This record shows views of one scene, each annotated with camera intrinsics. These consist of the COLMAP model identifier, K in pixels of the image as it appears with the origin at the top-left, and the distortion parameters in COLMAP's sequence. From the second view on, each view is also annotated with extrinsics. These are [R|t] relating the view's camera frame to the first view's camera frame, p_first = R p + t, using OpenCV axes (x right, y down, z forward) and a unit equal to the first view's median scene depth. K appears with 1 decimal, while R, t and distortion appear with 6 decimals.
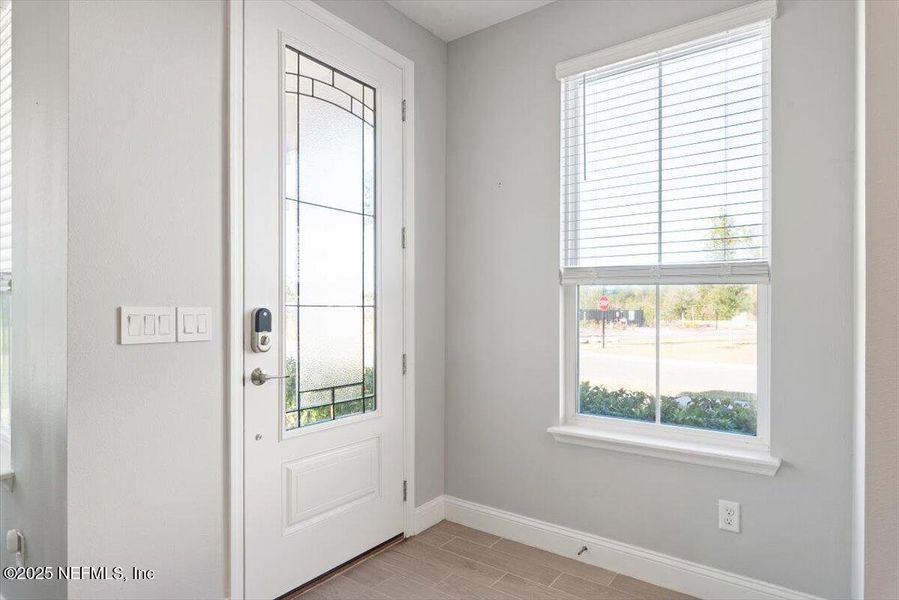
lens RADIAL K [[505.1, 0, 450.0], [0, 505.1, 304.5], [0, 0, 1]] dist [-0.022190, 0.000146]
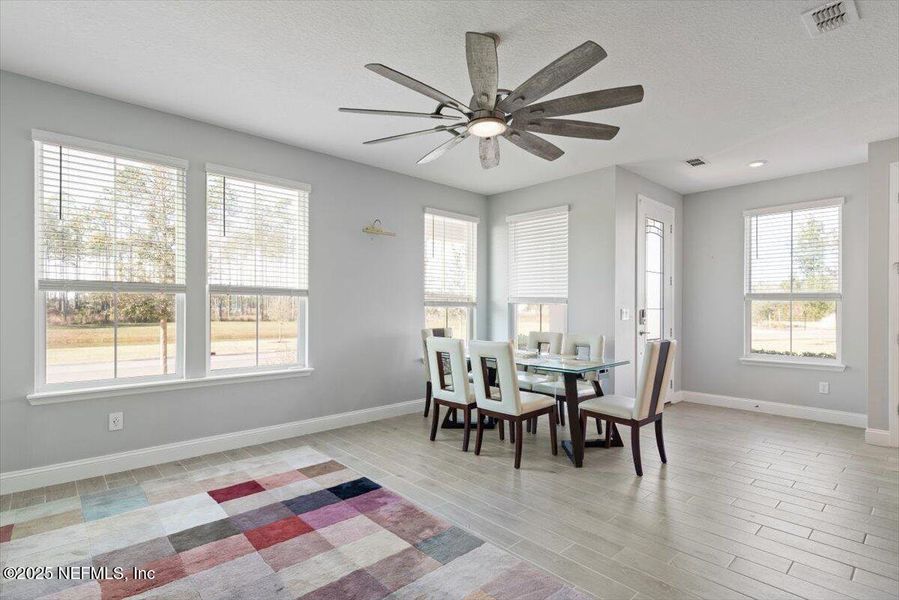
lens RADIAL K [[448.8, 0, 447.0], [0, 448.8, 301.9], [0, 0, 1]] dist [0.002814, 0.001438]
pose [[0.983596, 0.002360, -0.180370, -0.818746], [-0.003583, 0.999973, -0.006456, -0.012856], [0.180350, 0.006997, 0.983578, -1.432653]]
